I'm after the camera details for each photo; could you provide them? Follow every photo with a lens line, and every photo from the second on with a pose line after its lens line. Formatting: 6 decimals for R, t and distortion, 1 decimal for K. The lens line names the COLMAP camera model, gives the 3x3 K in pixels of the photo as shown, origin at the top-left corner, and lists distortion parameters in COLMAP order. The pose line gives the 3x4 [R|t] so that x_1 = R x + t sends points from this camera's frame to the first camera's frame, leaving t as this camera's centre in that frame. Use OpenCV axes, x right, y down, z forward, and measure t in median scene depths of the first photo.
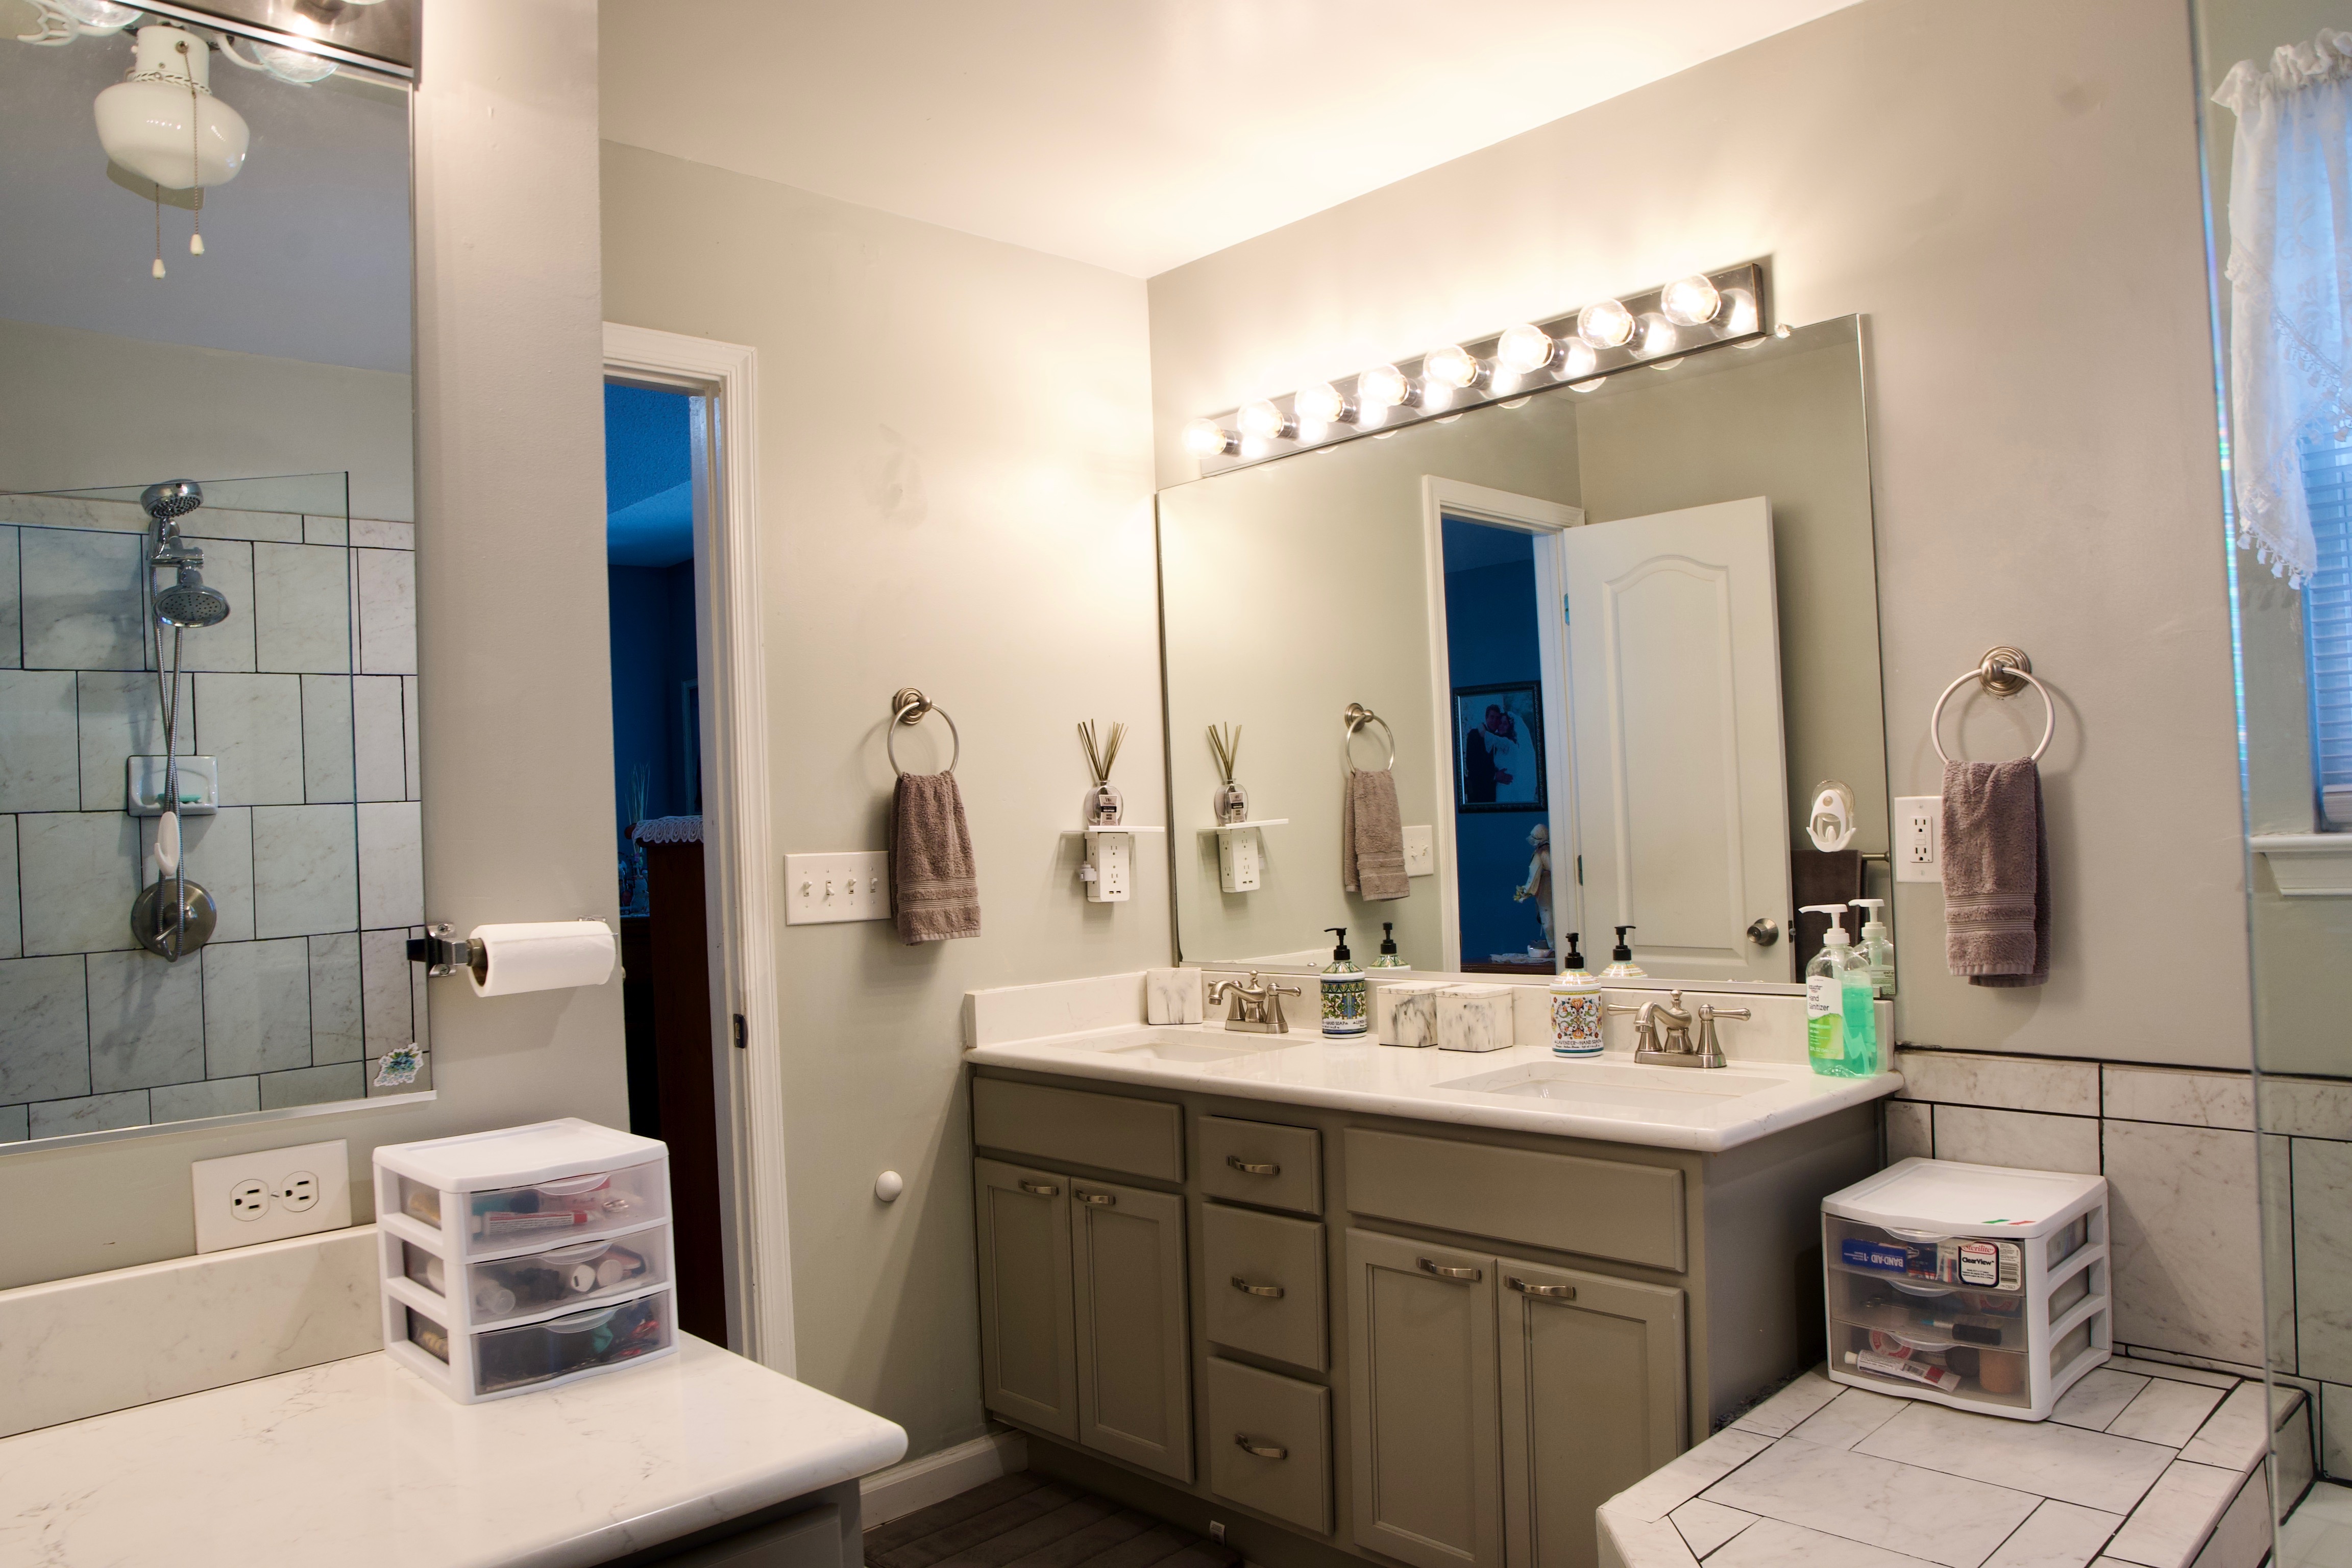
lens RADIAL K [[1637.4, 0, 1176.0], [0, 1637.4, 784.0], [0, 0, 1]] dist [0.000470, 0.002609]
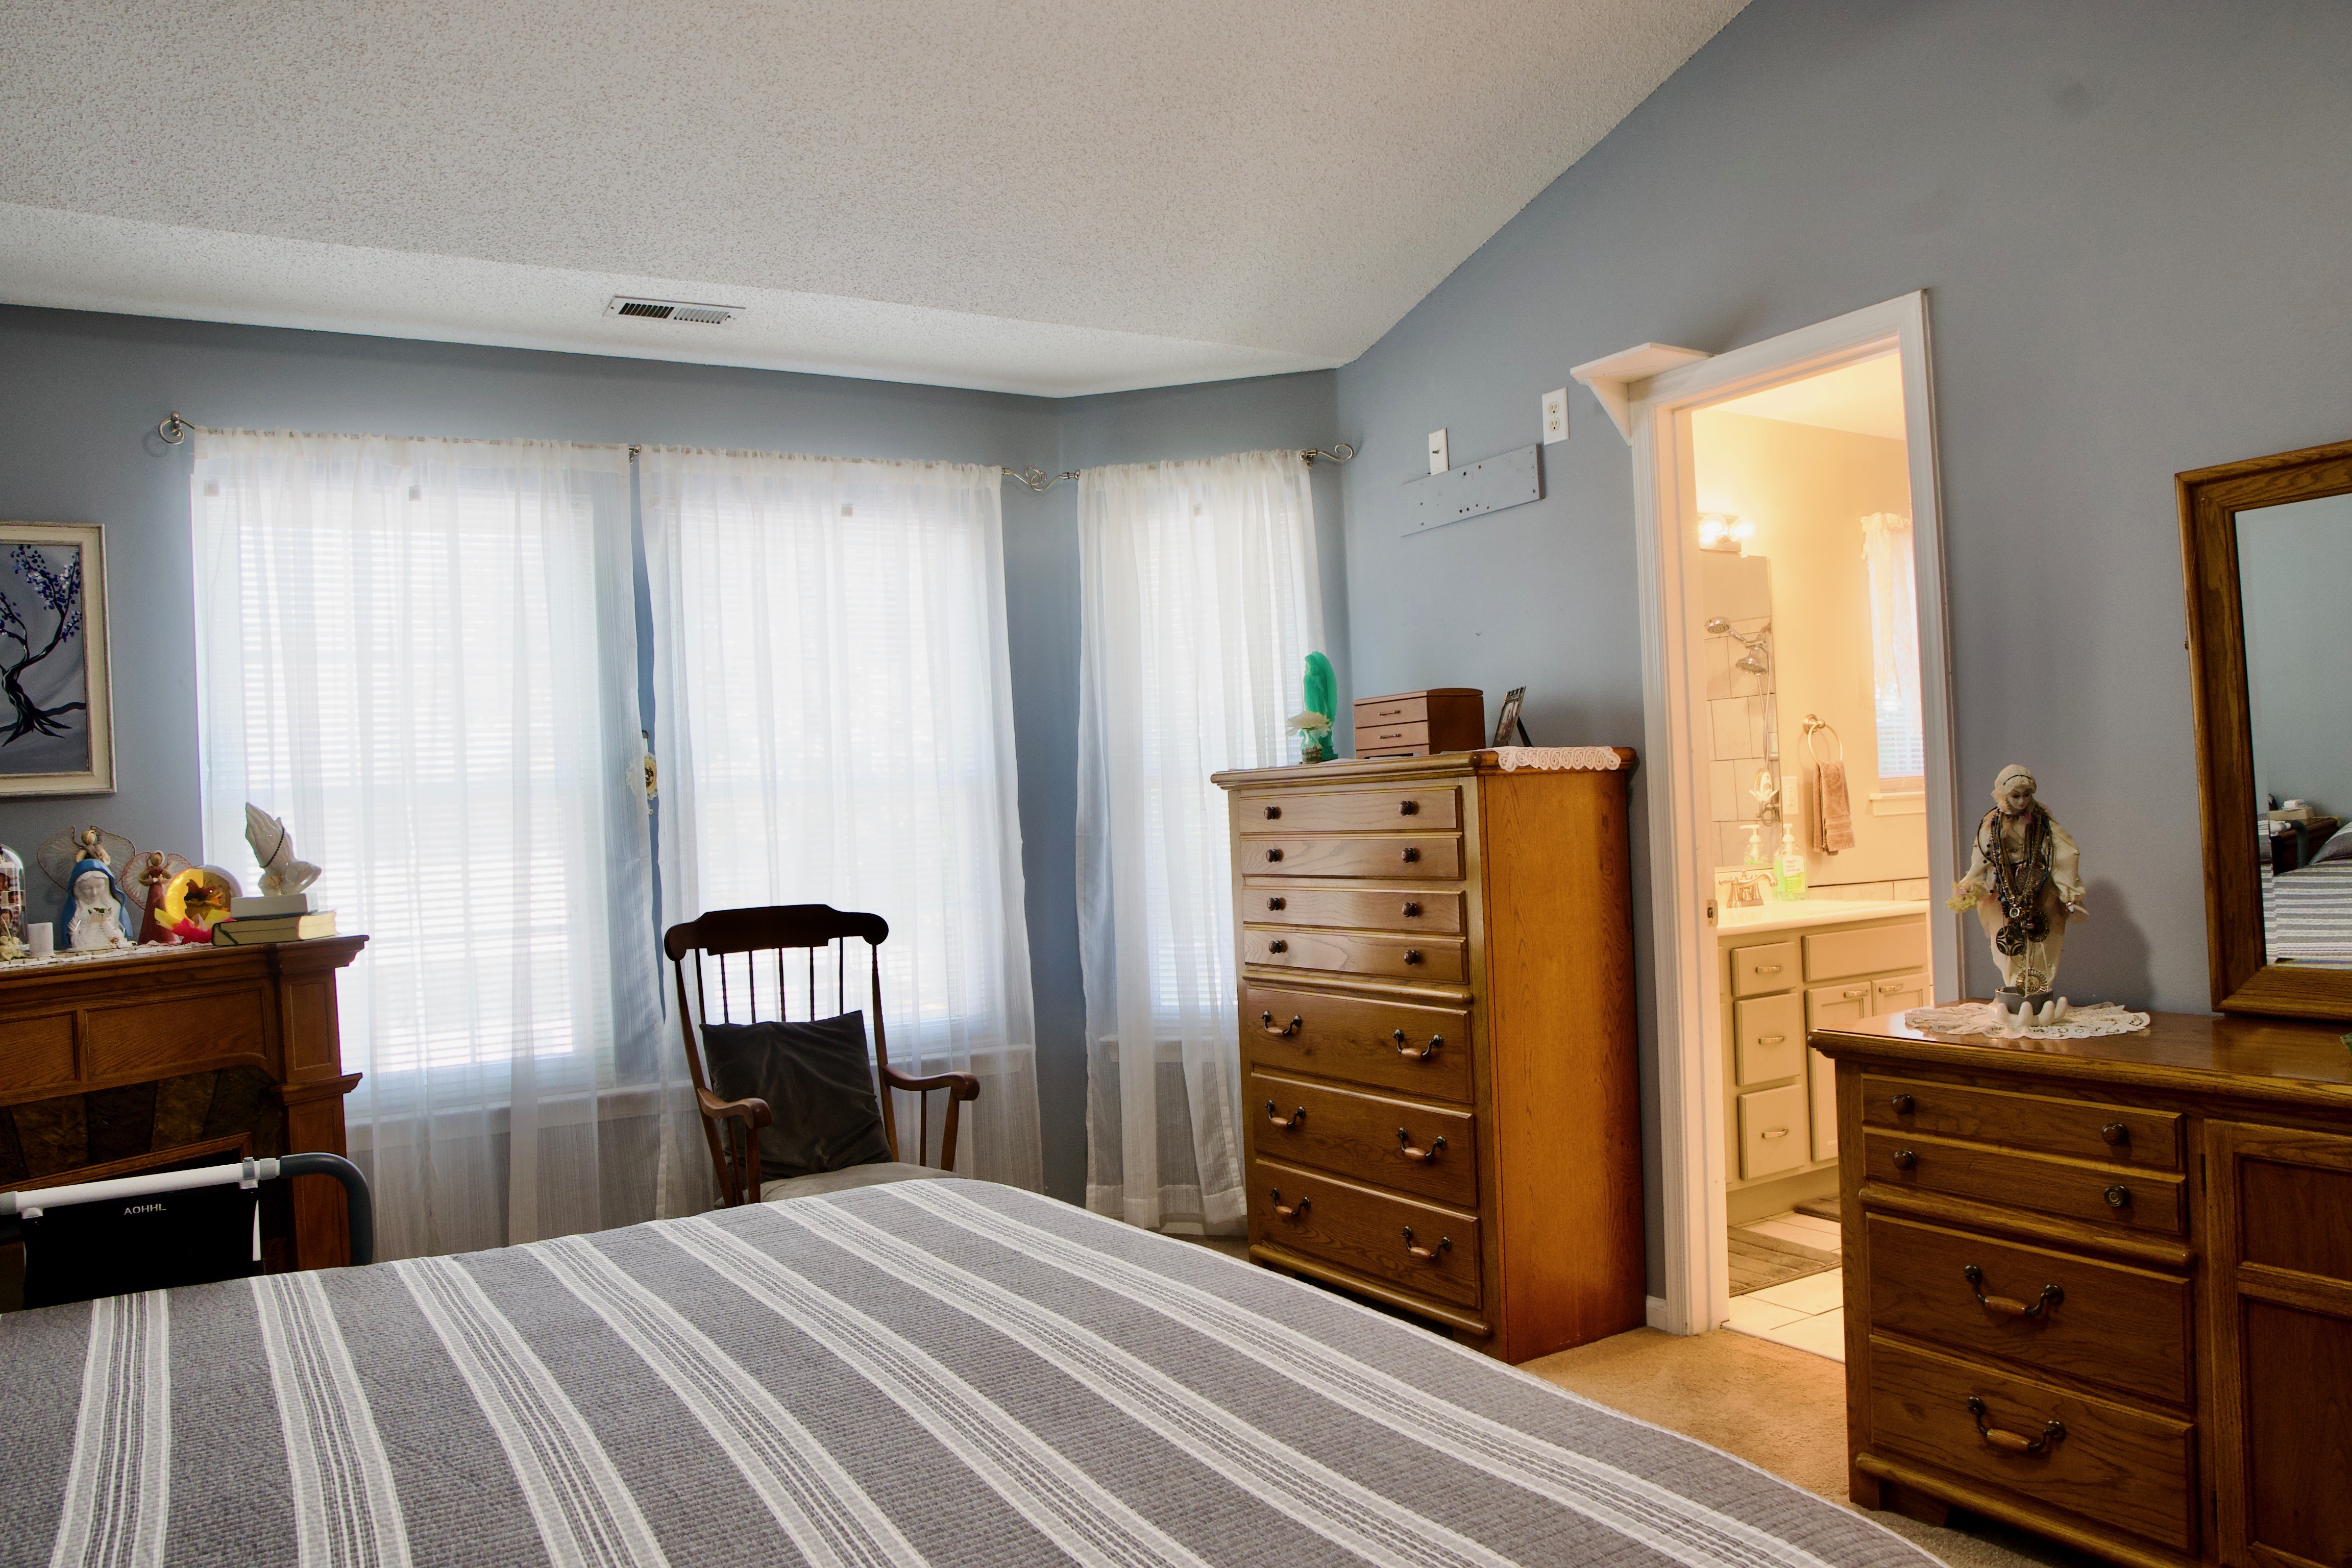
lens RADIAL K [[1637.4, 0, 1176.0], [0, 1637.4, 784.0], [0, 0, 1]] dist [0.000470, 0.002609]
pose [[0.235976, 0.034013, 0.971163, -1.889338], [0.007892, 0.999287, -0.036916, 0.094889], [-0.971727, 0.016375, 0.235539, 1.239276]]
